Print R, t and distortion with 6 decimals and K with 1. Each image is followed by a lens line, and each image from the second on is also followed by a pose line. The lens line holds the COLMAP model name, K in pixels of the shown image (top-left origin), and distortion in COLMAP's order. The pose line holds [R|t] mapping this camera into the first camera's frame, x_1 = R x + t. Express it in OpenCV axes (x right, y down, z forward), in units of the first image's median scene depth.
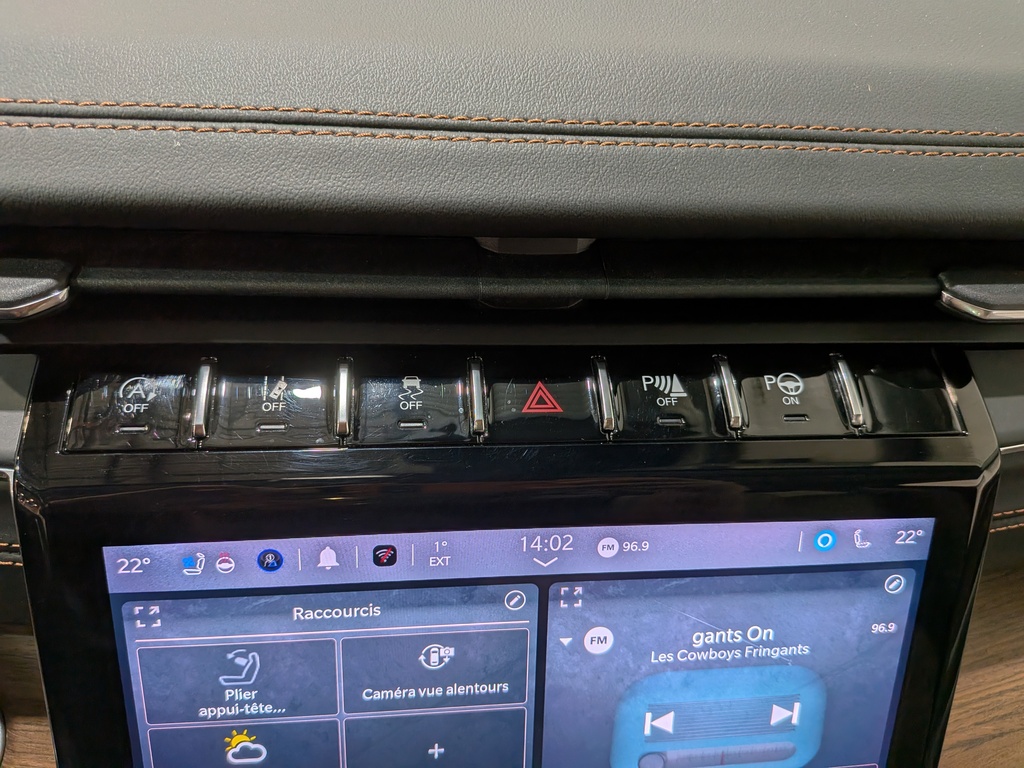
lens RADIAL K [[723.5, 0, 487.3], [0, 723.5, 398.5], [0, 0, 1]] dist [-0.002517, -0.026969]
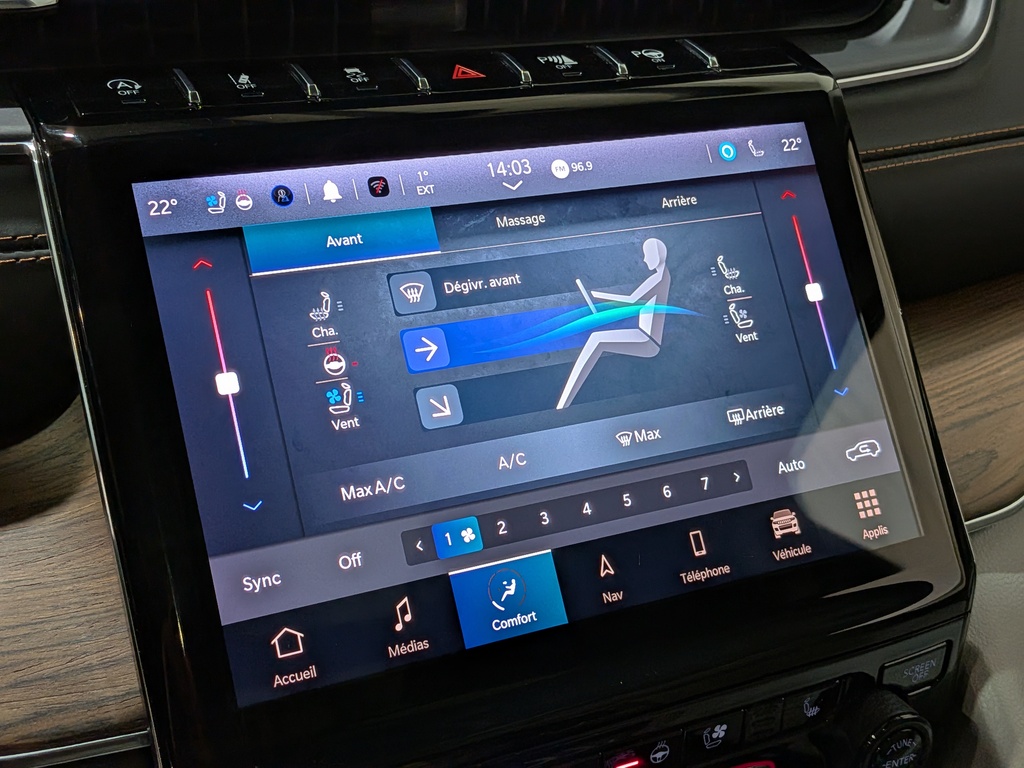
lens RADIAL K [[1501.4, 0, 507.6], [0, 1501.4, 367.7], [0, 0, 1]] dist [0.069607, 0.000000]
pose [[0.919694, -0.182711, 0.347532, -0.774528], [0.312062, 0.877323, -0.364583, 1.299501], [-0.238285, 0.443757, 0.863887, -0.862154]]
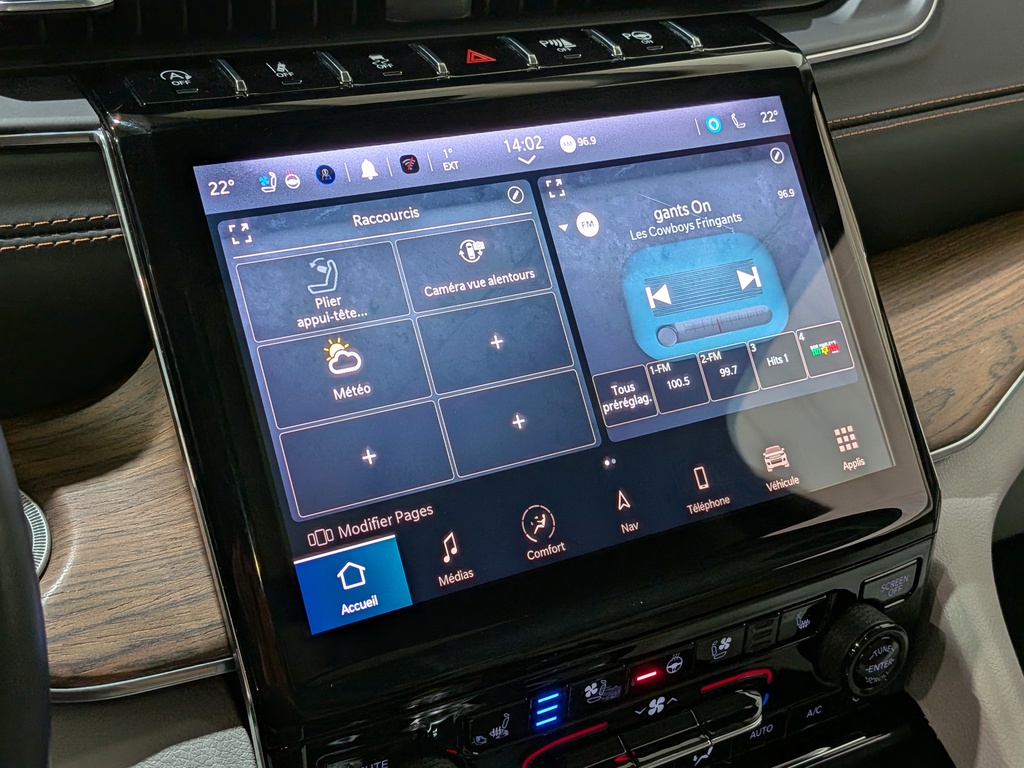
lens RADIAL K [[1501.4, 0, 514.2], [0, 1501.4, 366.4], [0, 0, 1]] dist [0.069607, 0.000000]
pose [[0.891718, -0.216998, 0.397179, -1.017635], [0.357160, 0.876399, -0.323052, 1.335303], [-0.277985, 0.429927, 0.859003, -1.022994]]
